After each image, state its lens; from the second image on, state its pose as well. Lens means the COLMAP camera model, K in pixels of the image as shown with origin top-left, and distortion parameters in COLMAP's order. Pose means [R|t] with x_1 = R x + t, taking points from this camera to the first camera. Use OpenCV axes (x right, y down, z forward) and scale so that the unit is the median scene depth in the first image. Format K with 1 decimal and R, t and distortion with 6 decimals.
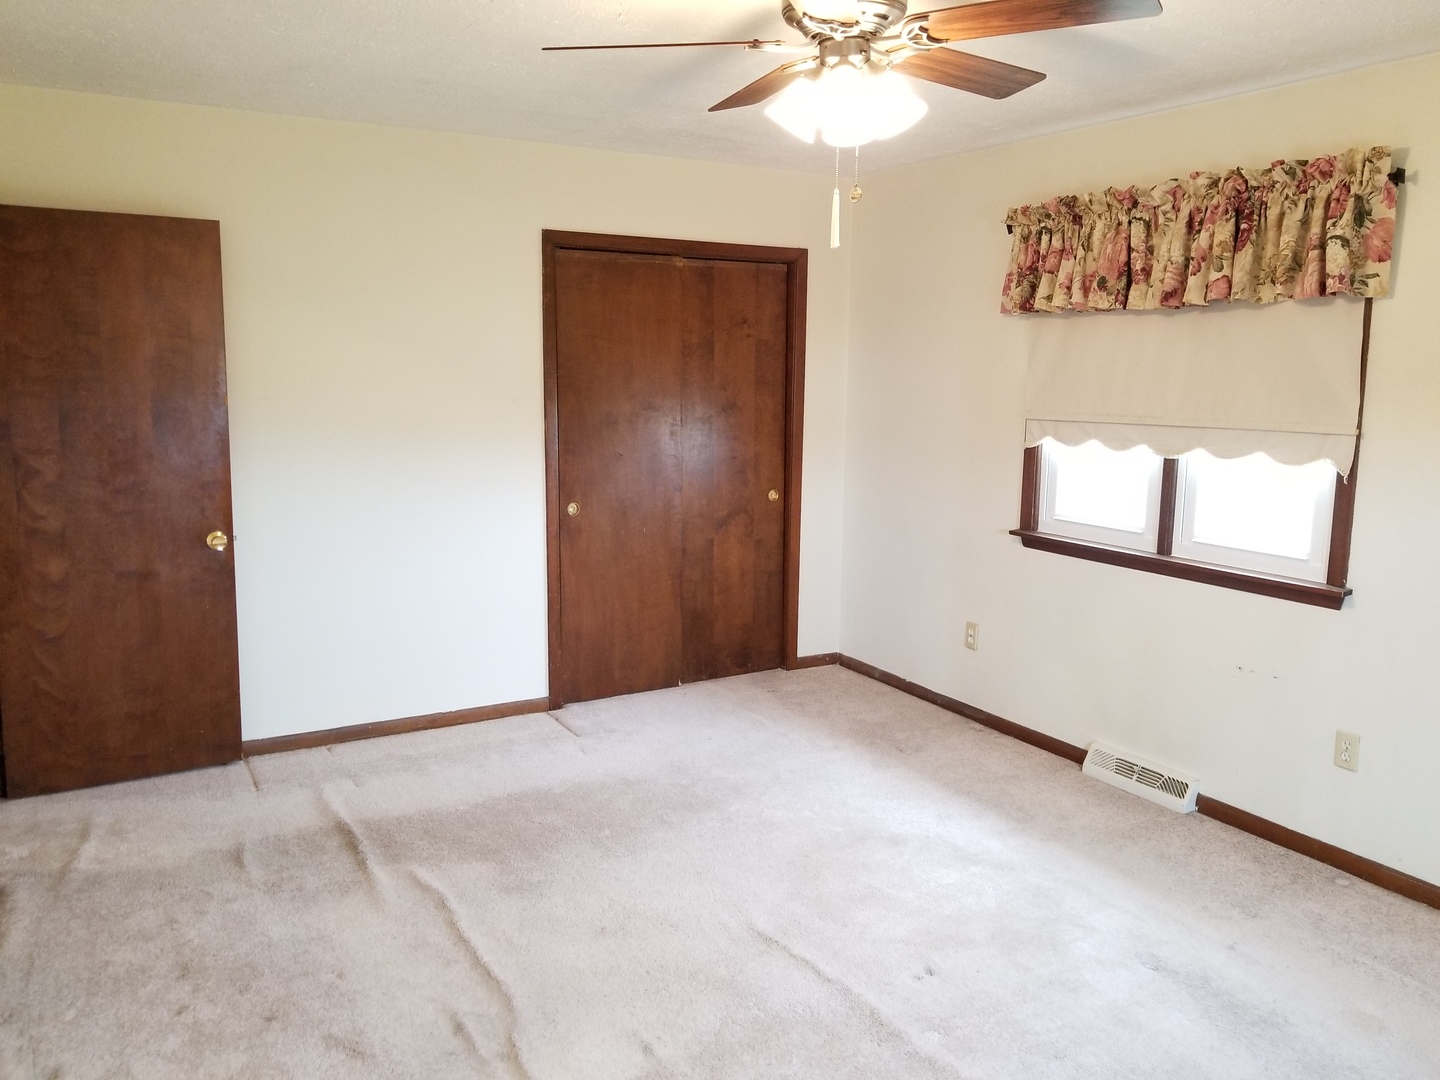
lens RADIAL K [[1132.8, 0, 744.1], [0, 1132.8, 516.3], [0, 0, 1]] dist [0.070930, -0.101722]
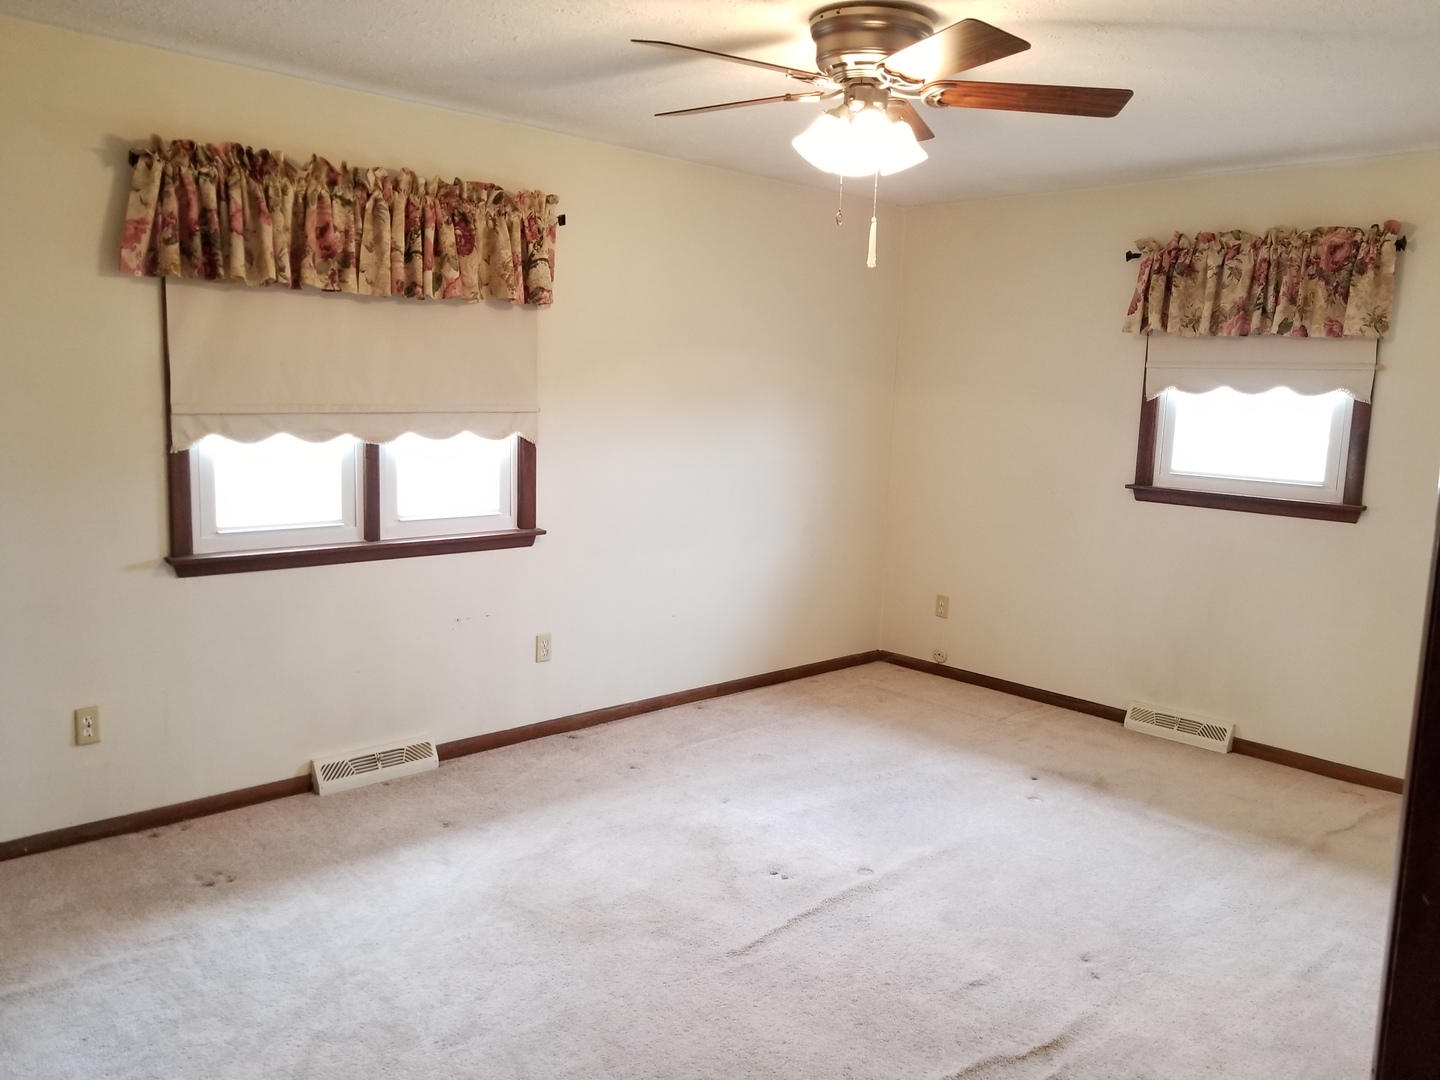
lens RADIAL K [[1132.8, 0, 744.1], [0, 1132.8, 516.3], [0, 0, 1]] dist [0.070930, -0.101722]
pose [[-0.222749, -0.135420, 0.965424, -0.678868], [0.097336, 0.982267, 0.160241, -0.117660], [-0.970005, 0.129664, -0.205617, 0.896205]]
